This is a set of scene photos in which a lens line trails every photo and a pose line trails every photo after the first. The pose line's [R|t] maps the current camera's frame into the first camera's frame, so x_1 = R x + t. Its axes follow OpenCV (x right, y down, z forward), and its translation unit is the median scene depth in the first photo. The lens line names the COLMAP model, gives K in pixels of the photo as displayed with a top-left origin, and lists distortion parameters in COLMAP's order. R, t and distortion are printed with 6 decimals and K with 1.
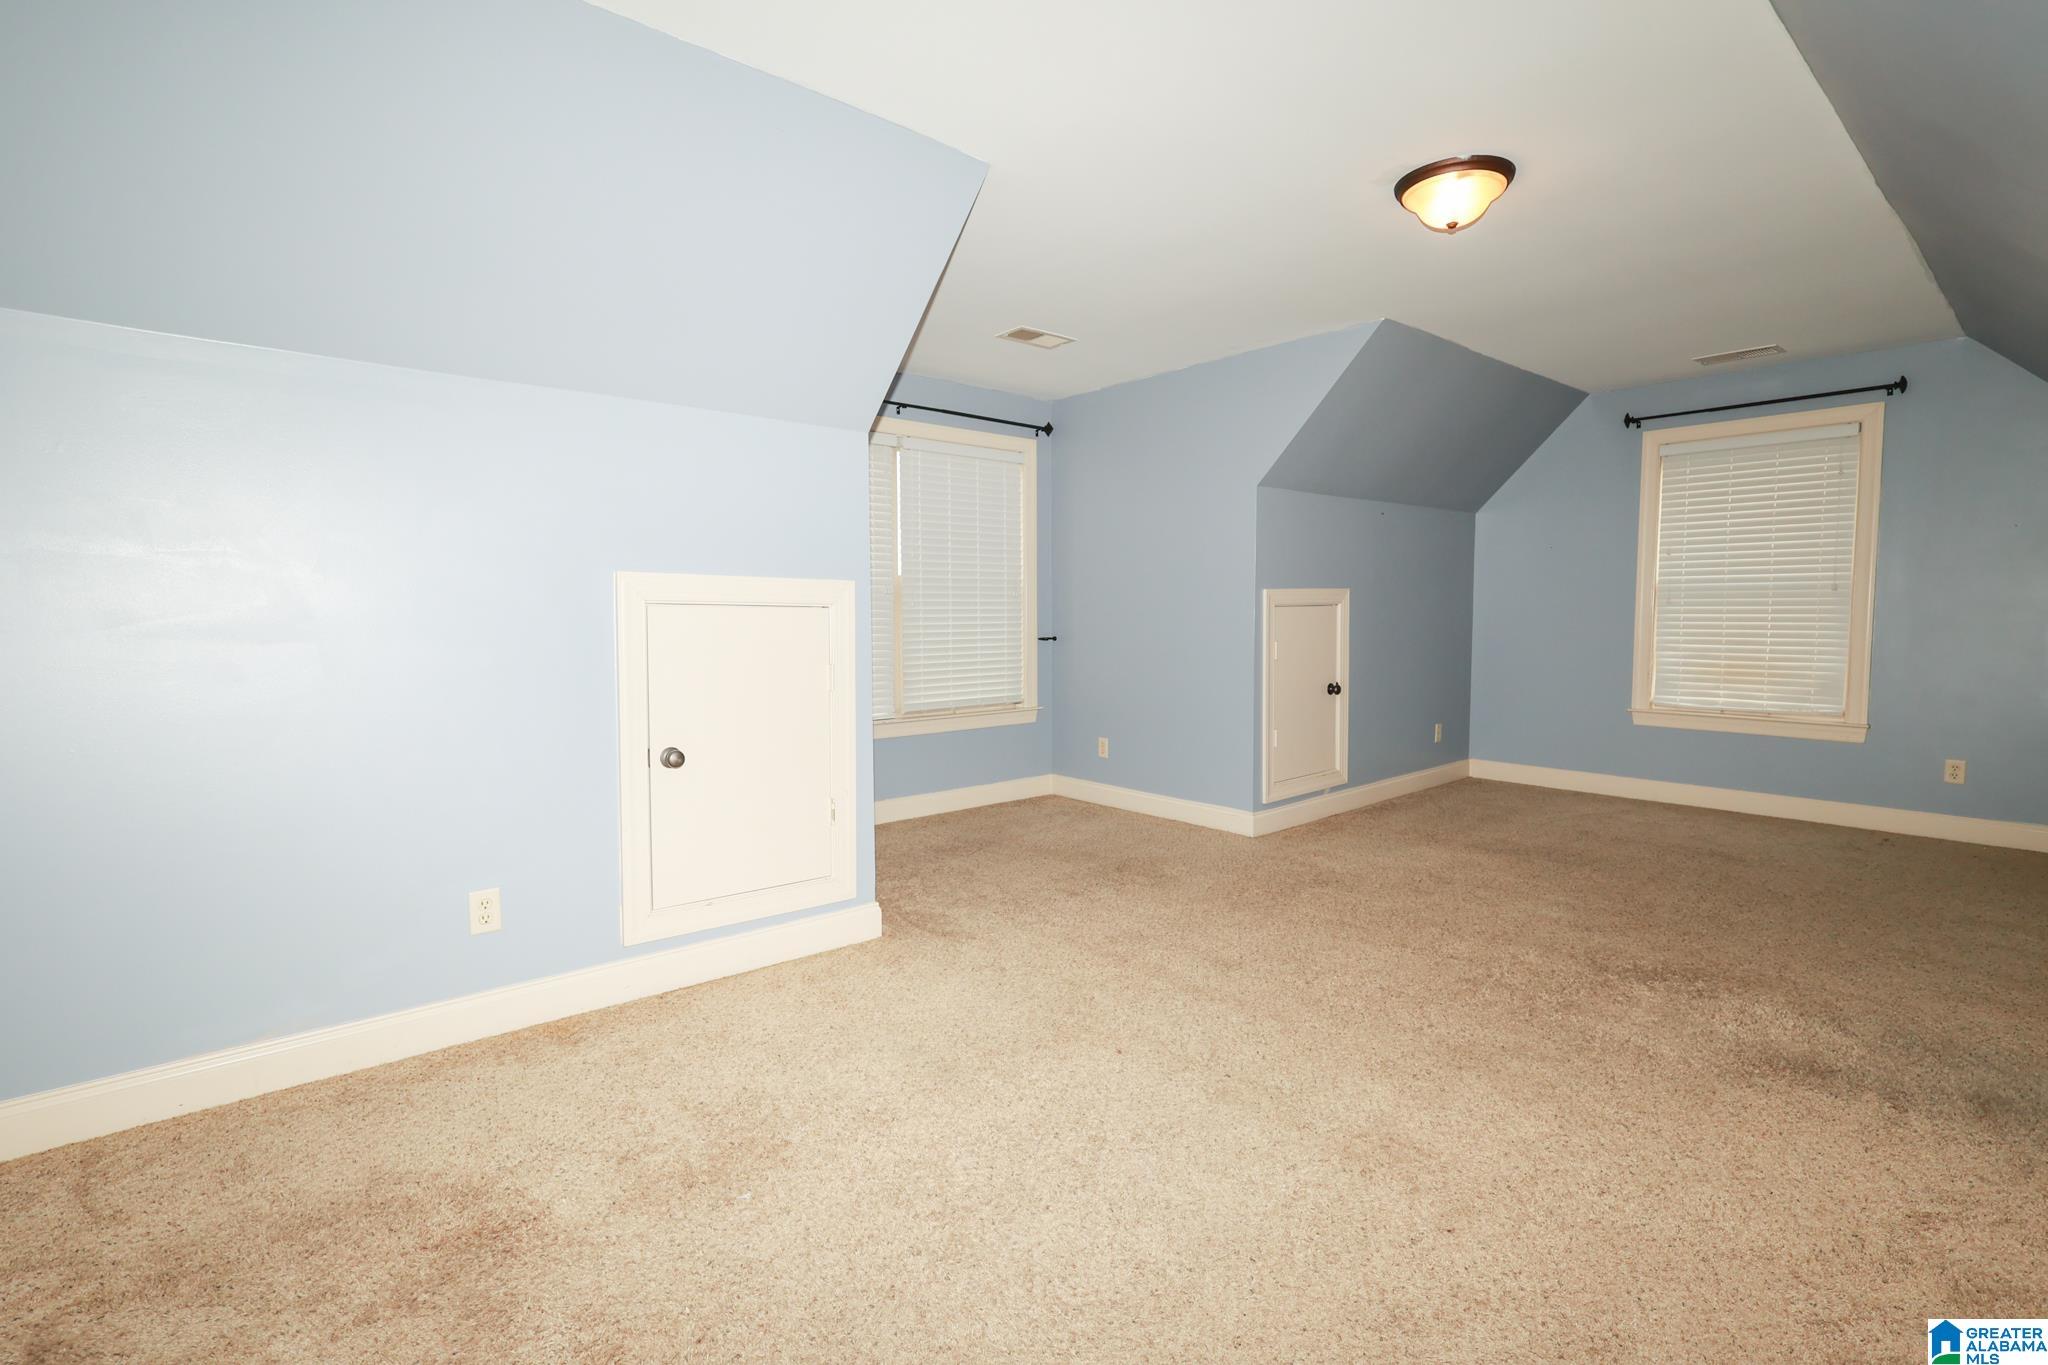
lens RADIAL K [[966.3, 0, 1015.8], [0, 966.3, 675.7], [0, 0, 1]] dist [-0.000437, 0.000116]
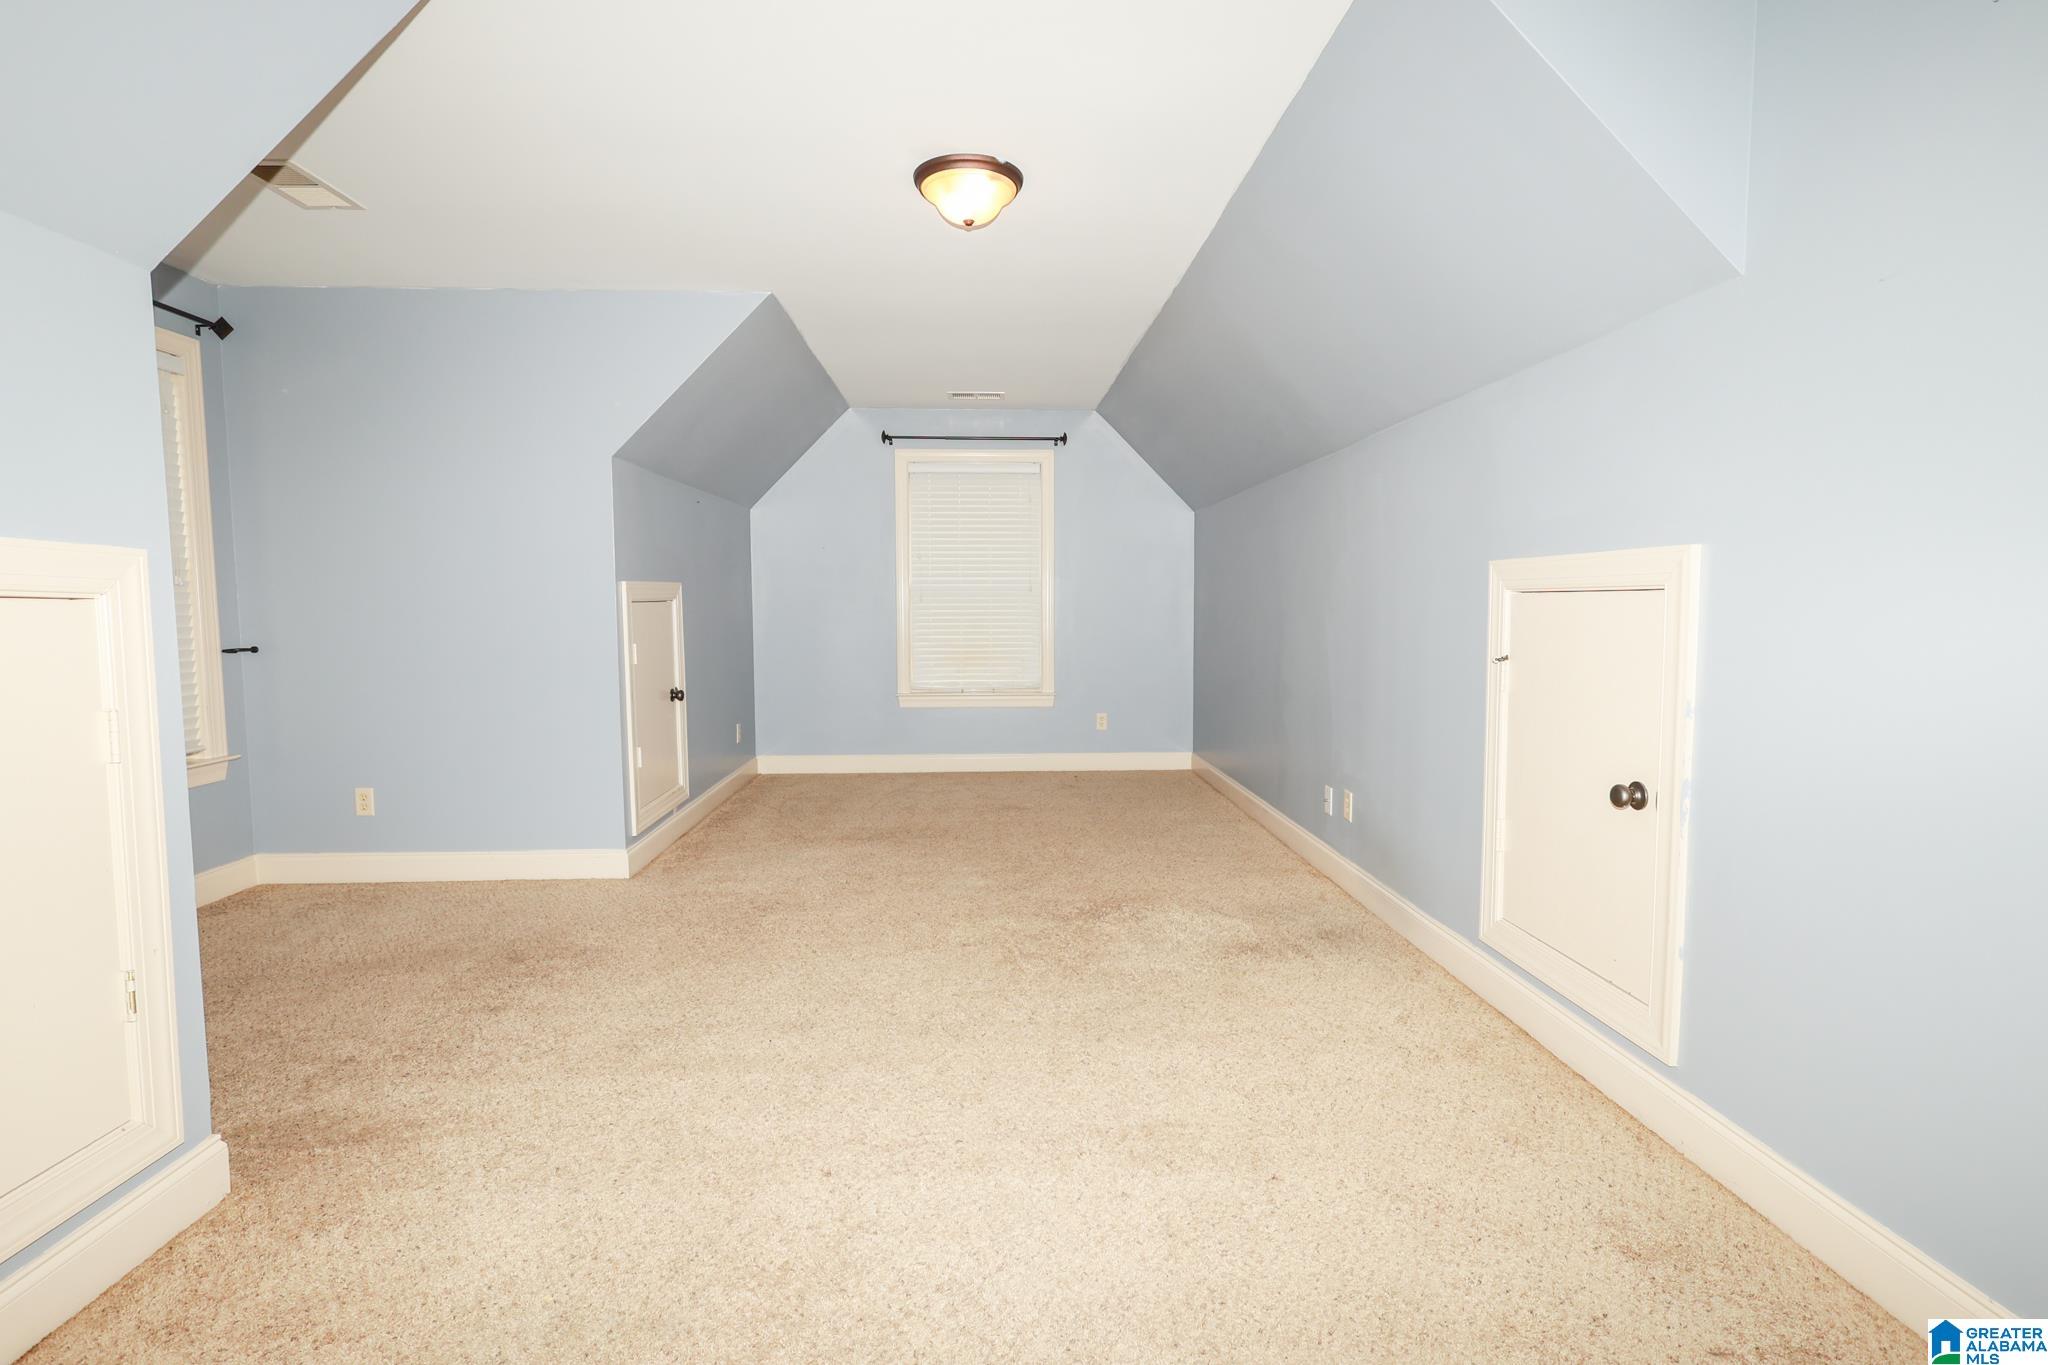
lens RADIAL K [[986.5, 0, 1024.0], [0, 986.5, 682.5], [0, 0, 1]] dist [0.000903, -0.000322]
pose [[0.603466, -0.061437, 0.795018, -0.257473], [0.055149, 0.997856, 0.035251, -0.015412], [-0.795479, 0.022572, 0.605560, 0.246198]]
